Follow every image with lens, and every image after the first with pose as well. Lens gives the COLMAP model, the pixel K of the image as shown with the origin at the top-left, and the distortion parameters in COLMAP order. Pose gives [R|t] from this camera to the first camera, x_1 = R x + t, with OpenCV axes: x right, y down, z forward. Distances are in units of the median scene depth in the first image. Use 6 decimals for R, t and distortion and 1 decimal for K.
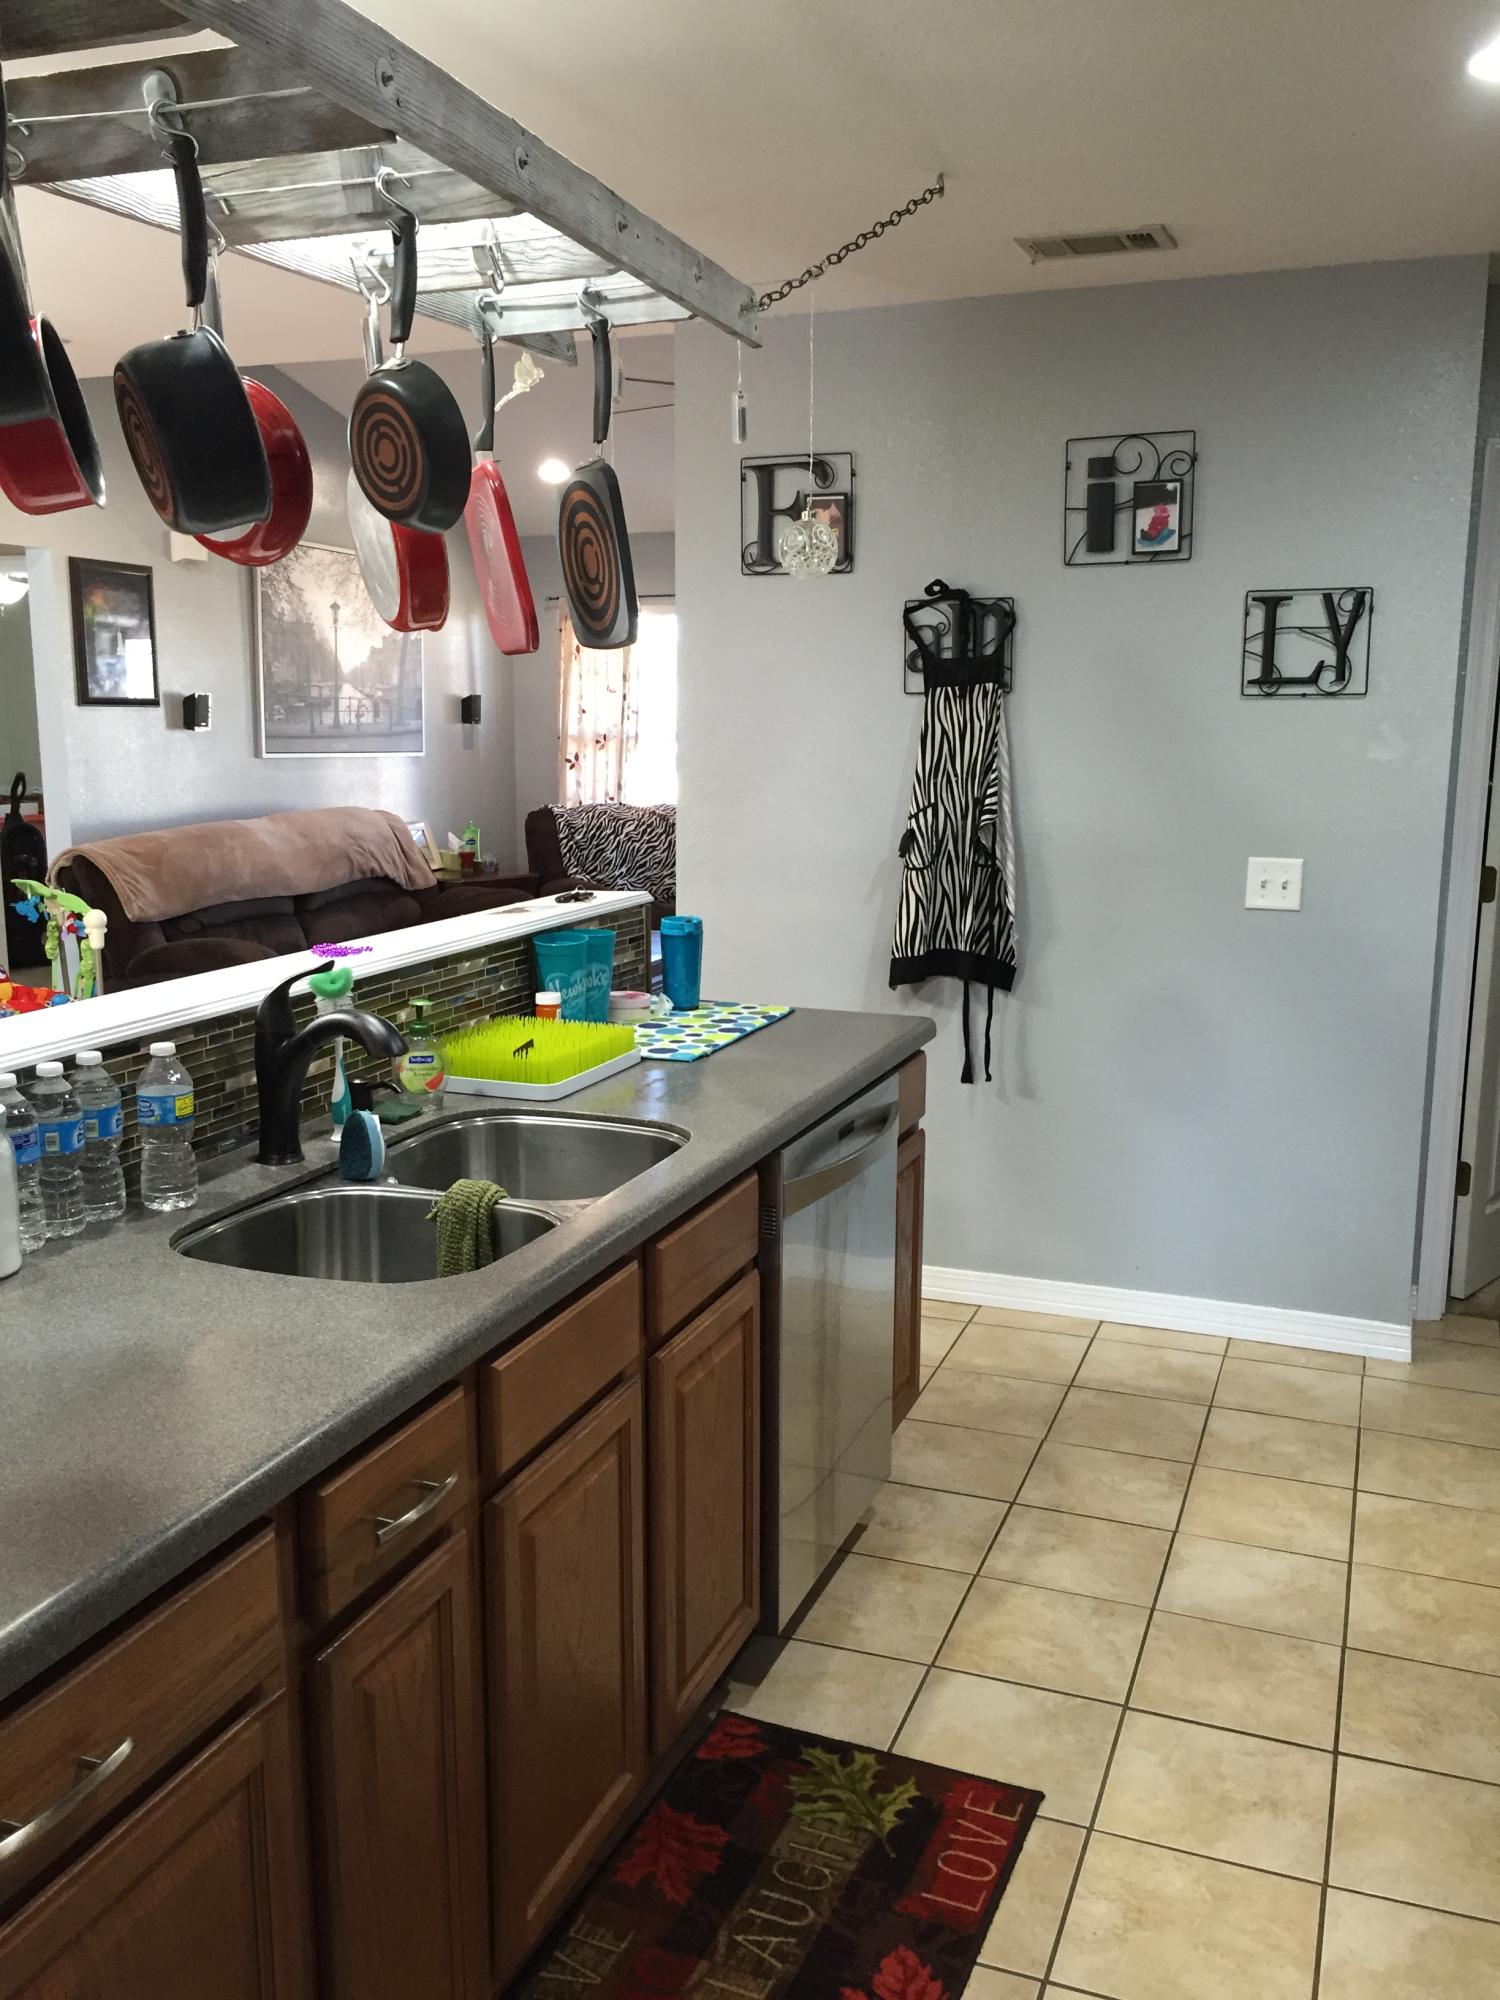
lens RADIAL K [[1723.6, 0, 740.8], [0, 1723.6, 1012.1], [0, 0, 1]] dist [0.082627, -0.114940]
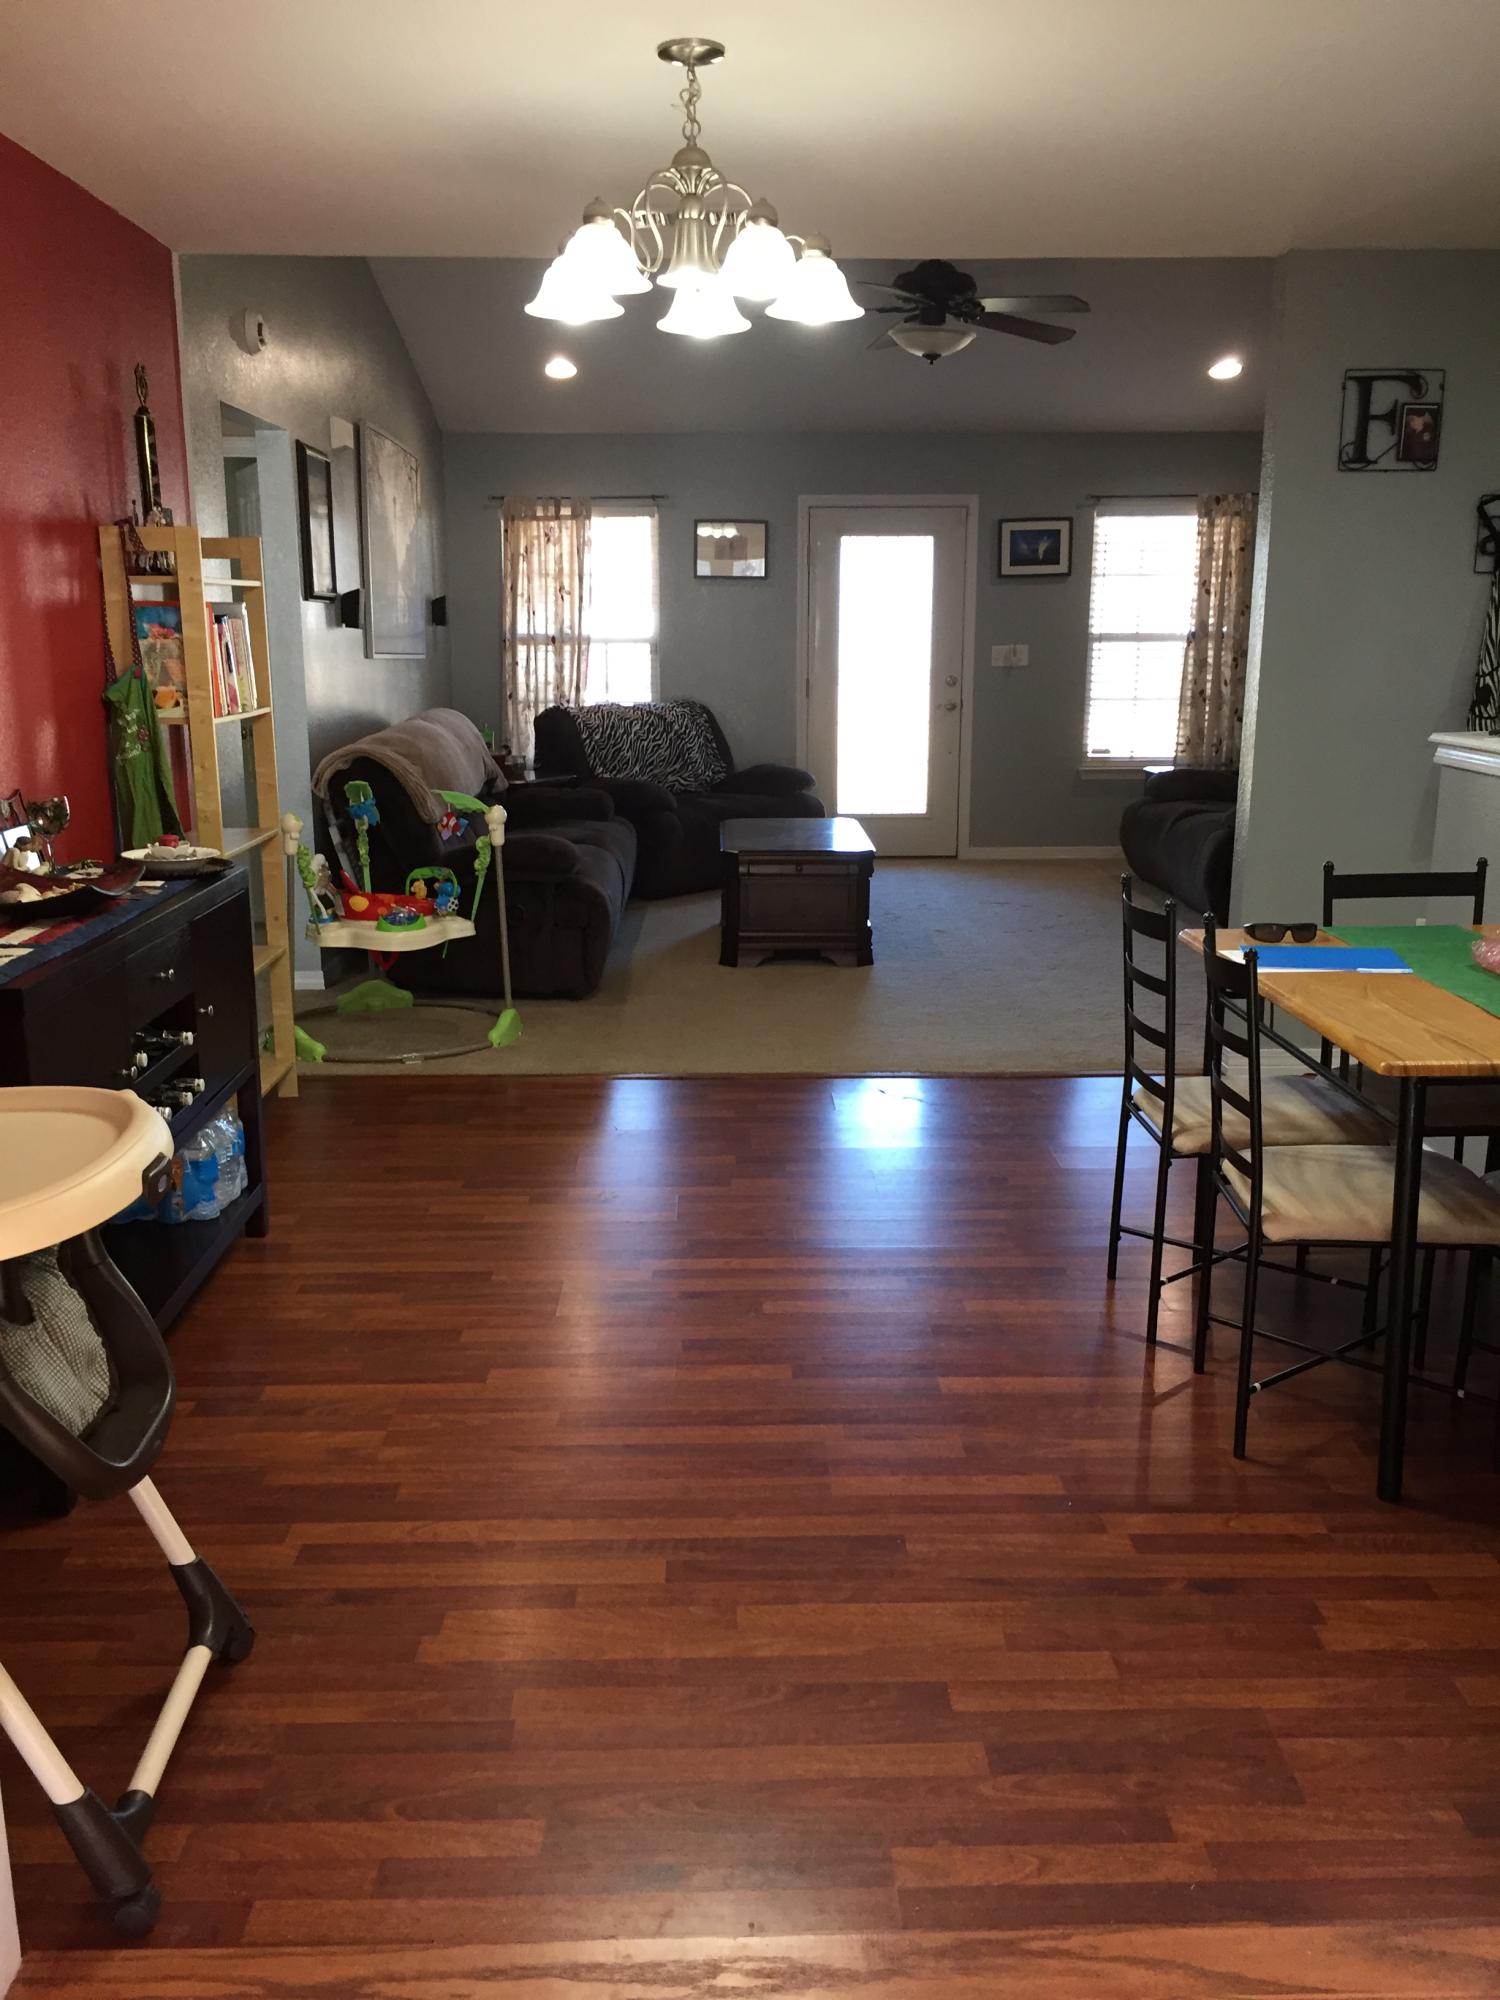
lens RADIAL K [[1723.6, 0, 737.8], [0, 1723.6, 1001.7], [0, 0, 1]] dist [0.082627, -0.114940]
pose [[0.929560, -0.082116, 0.359410, -0.658639], [0.068568, 0.996377, 0.050306, 0.013824], [-0.362239, -0.022118, 0.931823, 0.033730]]
